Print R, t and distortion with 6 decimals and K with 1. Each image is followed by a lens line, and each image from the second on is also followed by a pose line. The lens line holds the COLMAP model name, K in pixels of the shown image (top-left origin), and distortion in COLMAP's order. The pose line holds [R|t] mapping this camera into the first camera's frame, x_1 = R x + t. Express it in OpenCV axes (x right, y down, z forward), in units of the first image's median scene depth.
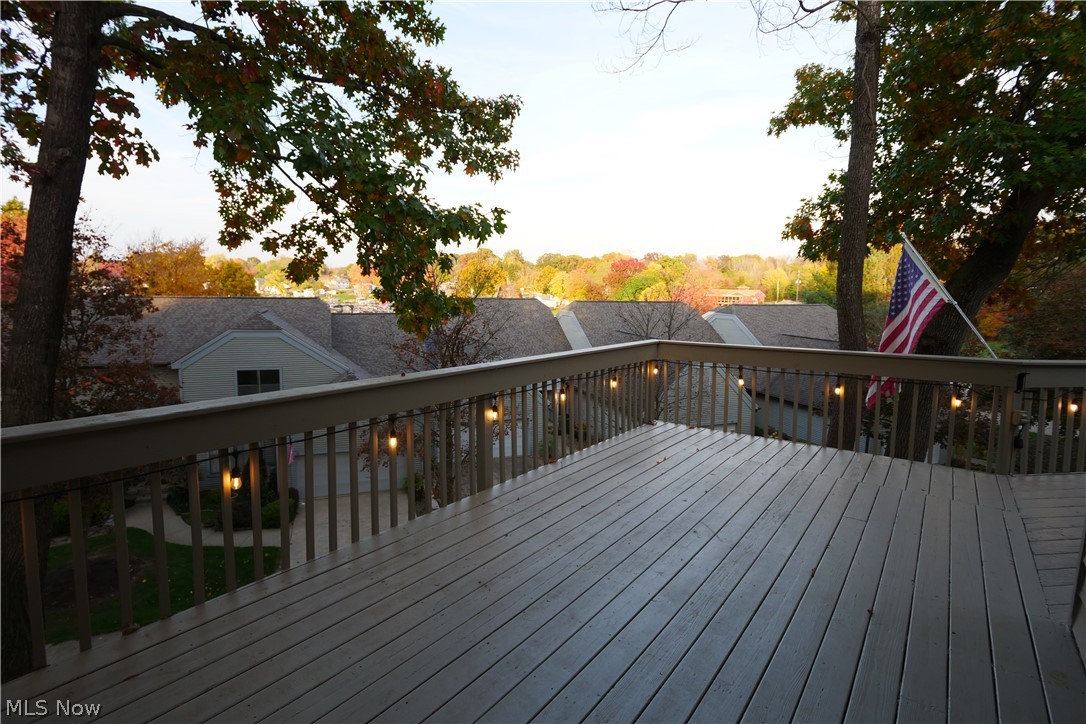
lens RADIAL K [[529.1, 0, 531.4], [0, 529.1, 350.6], [0, 0, 1]] dist [-0.011438, 0.001925]
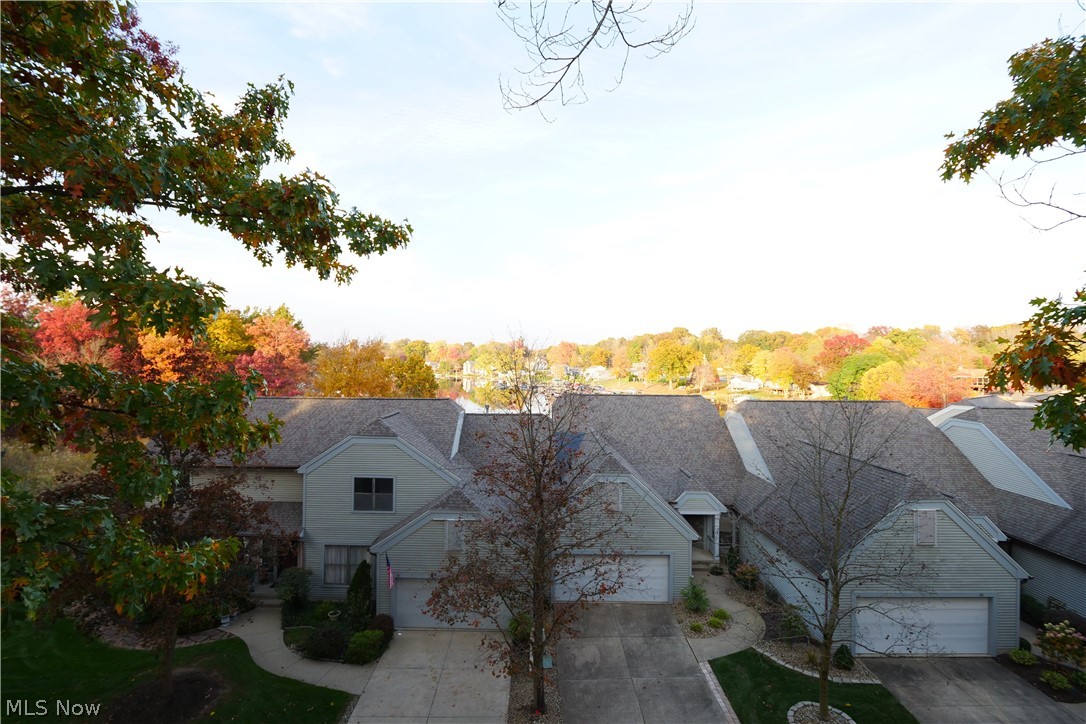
lens RADIAL K [[529.1, 0, 531.4], [0, 529.1, 350.6], [0, 0, 1]] dist [-0.011438, 0.001925]
pose [[0.933911, -0.020198, -0.356936, 0.068499], [-0.033314, 0.989142, -0.143138, -0.042357], [0.355951, 0.145569, 0.923097, 0.110575]]
